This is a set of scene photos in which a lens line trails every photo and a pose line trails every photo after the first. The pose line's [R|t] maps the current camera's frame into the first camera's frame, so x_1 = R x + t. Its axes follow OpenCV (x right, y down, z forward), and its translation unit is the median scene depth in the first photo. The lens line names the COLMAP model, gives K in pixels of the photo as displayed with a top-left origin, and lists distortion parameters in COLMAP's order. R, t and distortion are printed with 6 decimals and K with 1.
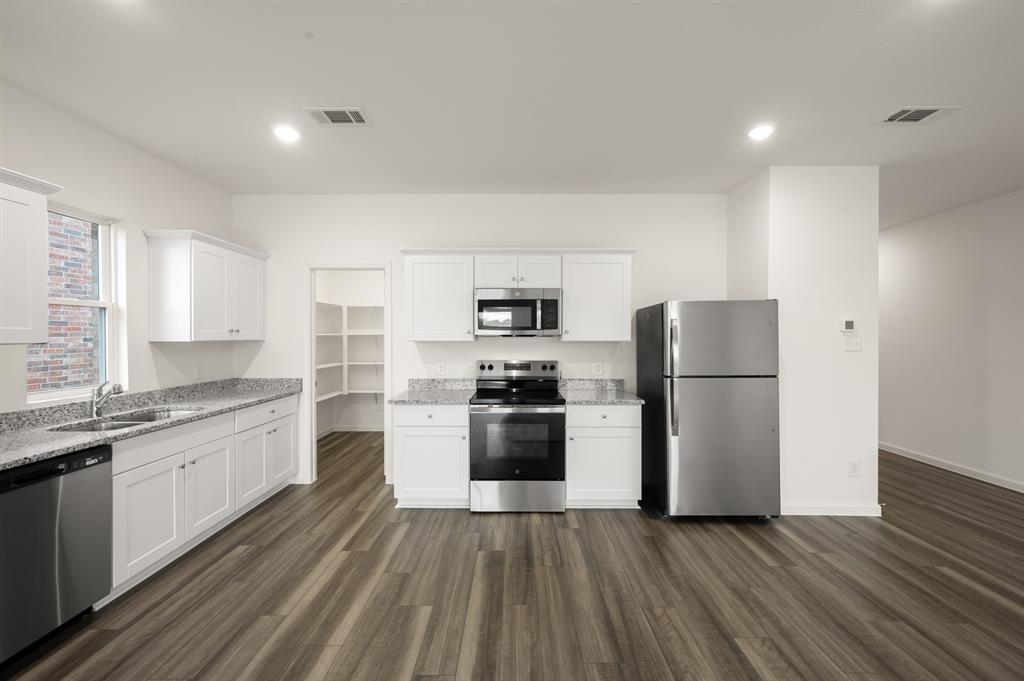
lens RADIAL K [[404.3, 0, 514.7], [0, 404.3, 337.2], [0, 0, 1]] dist [0.002296, 0.000257]
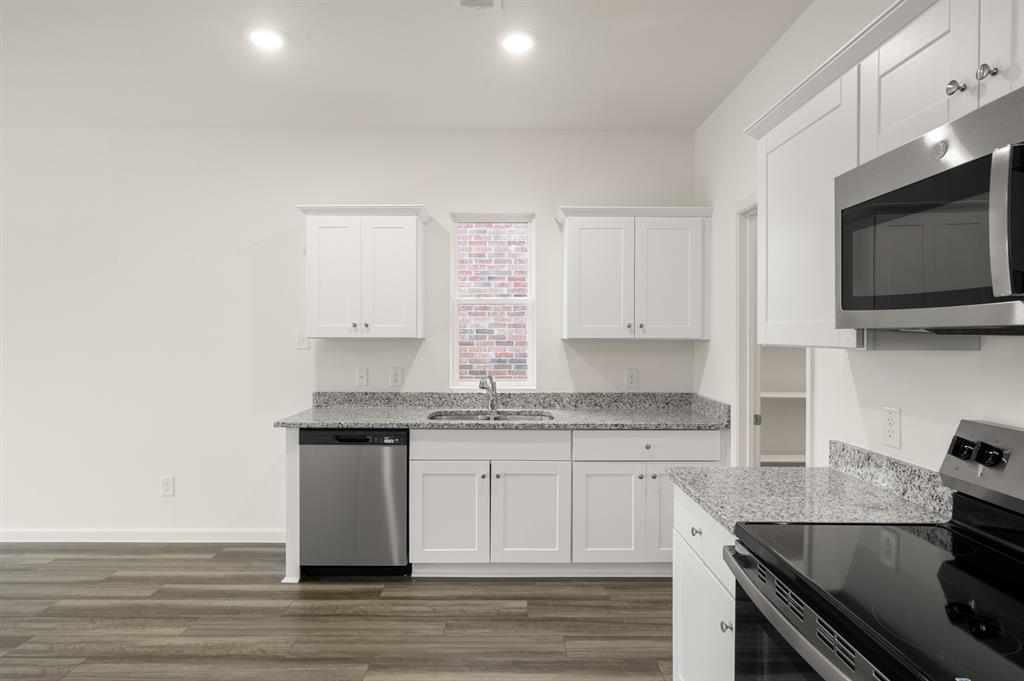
lens RADIAL K [[577.0, 0, 514.7], [0, 577.0, 336.0], [0, 0, 1]] dist [-0.000375, 0.000459]
pose [[0.011416, 0.004954, -0.999923, 0.365346], [-0.007002, 0.999964, 0.004874, -0.000638], [0.999910, 0.006946, 0.011451, 0.818796]]
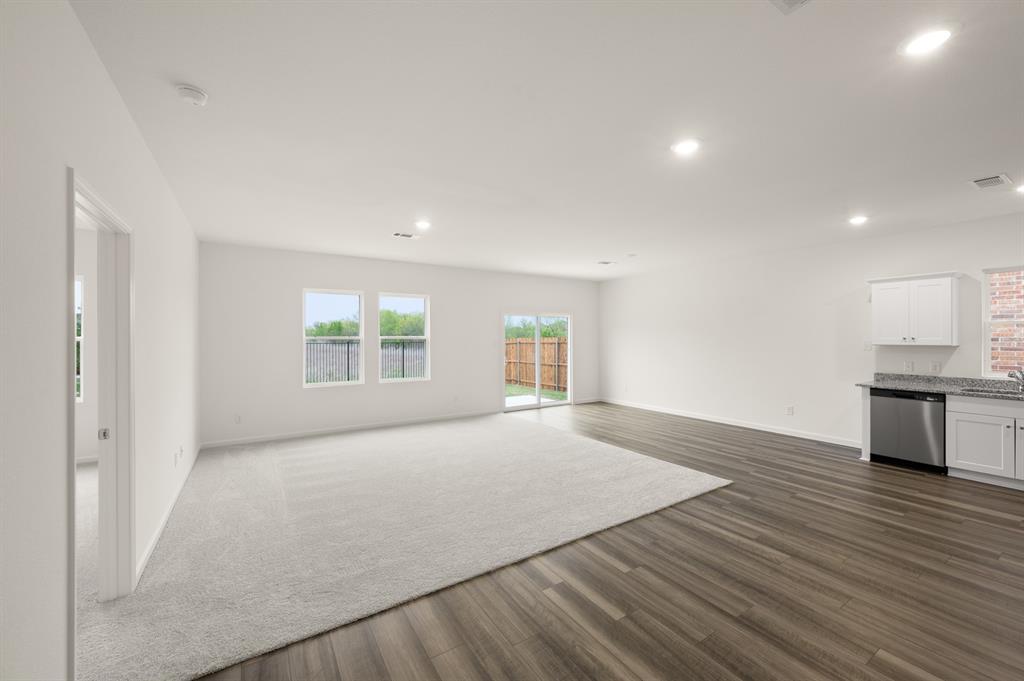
lens RADIAL K [[404.3, 0, 511.4], [0, 404.3, 338.6], [0, 0, 1]] dist [0.002296, 0.000257]
pose [[-0.837192, 0.002621, -0.546903, 1.273131], [-0.001017, 0.999979, 0.006348, -0.021245], [0.546909, 0.005871, -0.837172, 0.980269]]
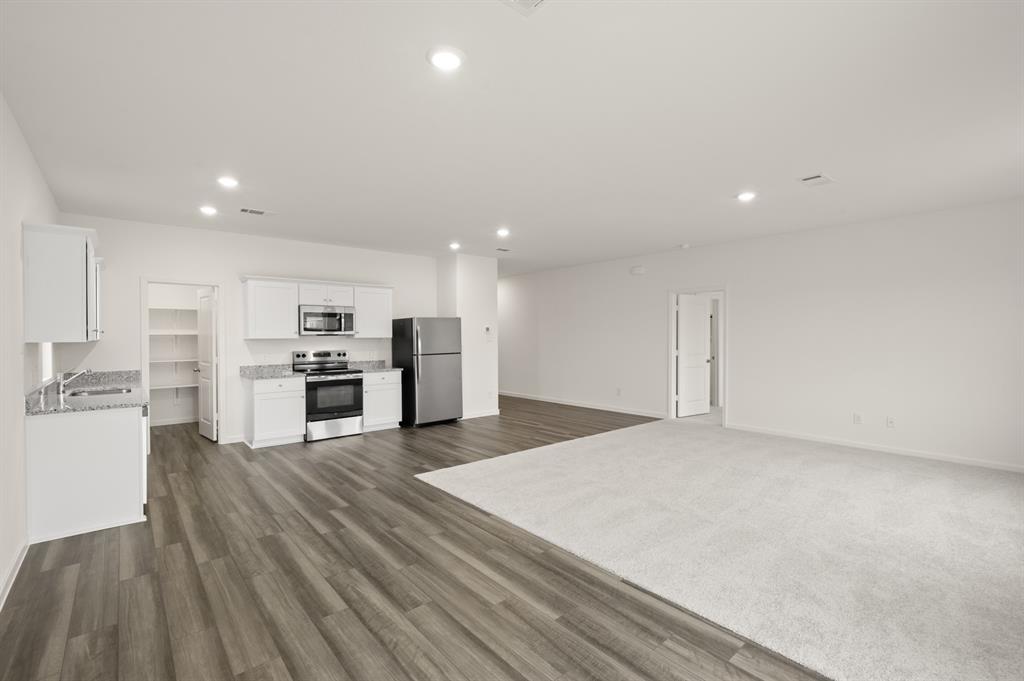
lens RADIAL K [[452.4, 0, 509.0], [0, 452.4, 340.4], [0, 0, 1]] dist [0.003938, 0.000012]
pose [[0.761670, -0.013302, 0.647828, -0.684622], [0.008321, 0.999908, 0.010748, 0.005559], [-0.647911, -0.002796, 0.761711, -0.958051]]
